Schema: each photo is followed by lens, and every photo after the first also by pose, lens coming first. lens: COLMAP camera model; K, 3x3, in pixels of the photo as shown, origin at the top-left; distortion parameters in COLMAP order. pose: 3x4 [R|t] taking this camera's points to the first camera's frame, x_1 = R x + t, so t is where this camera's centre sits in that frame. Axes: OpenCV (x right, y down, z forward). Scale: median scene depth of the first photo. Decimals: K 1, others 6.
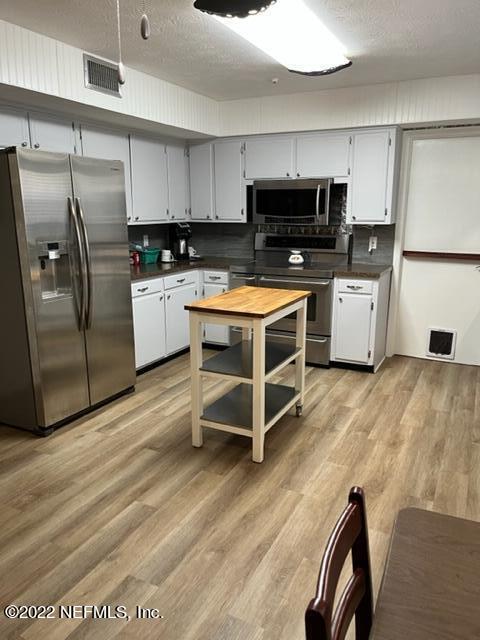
lens RADIAL K [[485.0, 0, 238.6], [0, 485.0, 319.1], [0, 0, 1]] dist [0.061435, -0.078699]
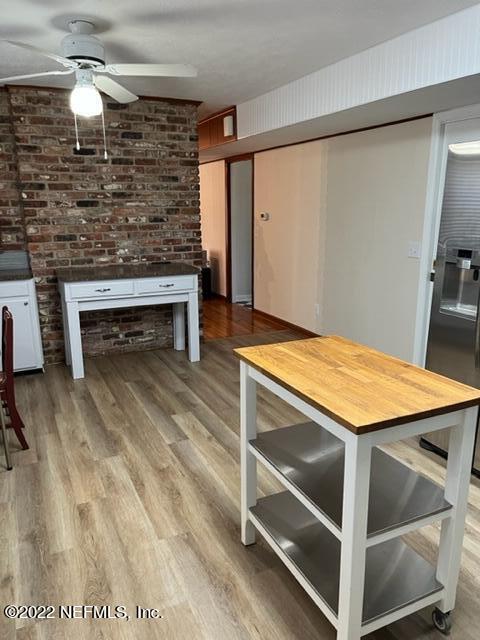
lens RADIAL K [[485.0, 0, 238.6], [0, 485.0, 319.1], [0, 0, 1]] dist [0.061435, -0.078699]
pose [[-0.615075, 0.186241, -0.766158, 0.581284], [-0.168306, 0.918295, 0.358340, -0.308083], [0.770296, 0.349355, -0.533474, 1.297244]]
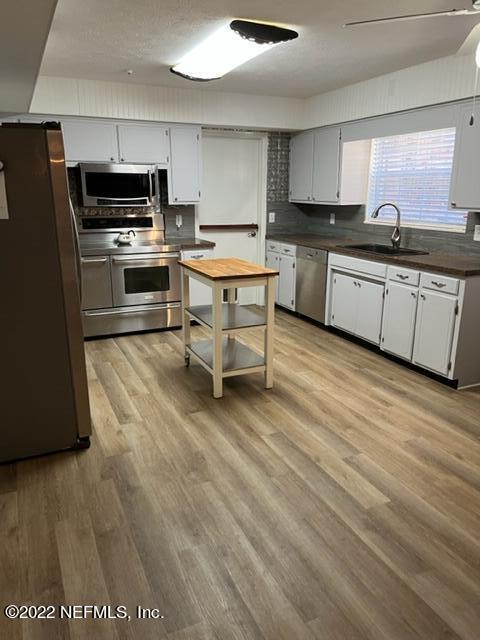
lens RADIAL K [[485.0, 0, 238.6], [0, 485.0, 319.1], [0, 0, 1]] dist [0.061435, -0.078699]
pose [[0.627299, -0.202711, 0.751934, -0.965825], [0.174677, 0.977552, 0.117811, -0.056147], [-0.758936, 0.057443, 0.648627, 0.212371]]
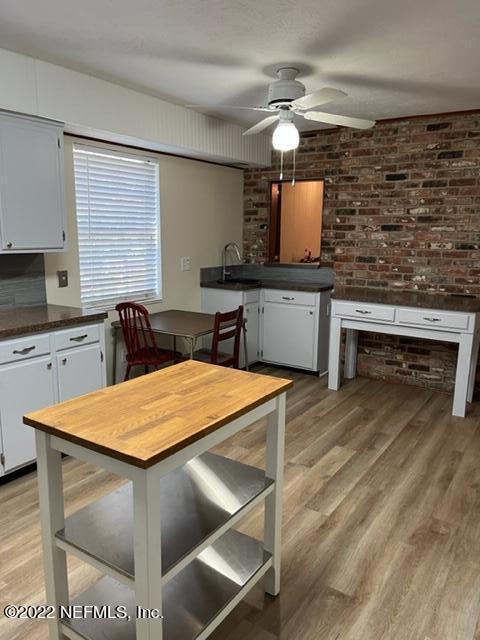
lens RADIAL K [[485.0, 0, 238.6], [0, 485.0, 319.1], [0, 0, 1]] dist [0.061435, -0.078699]
pose [[-0.992890, -0.035350, 0.113661, -0.111054], [0.012746, 0.917816, 0.396802, -0.369891], [-0.118347, 0.395430, -0.910840, 1.585057]]
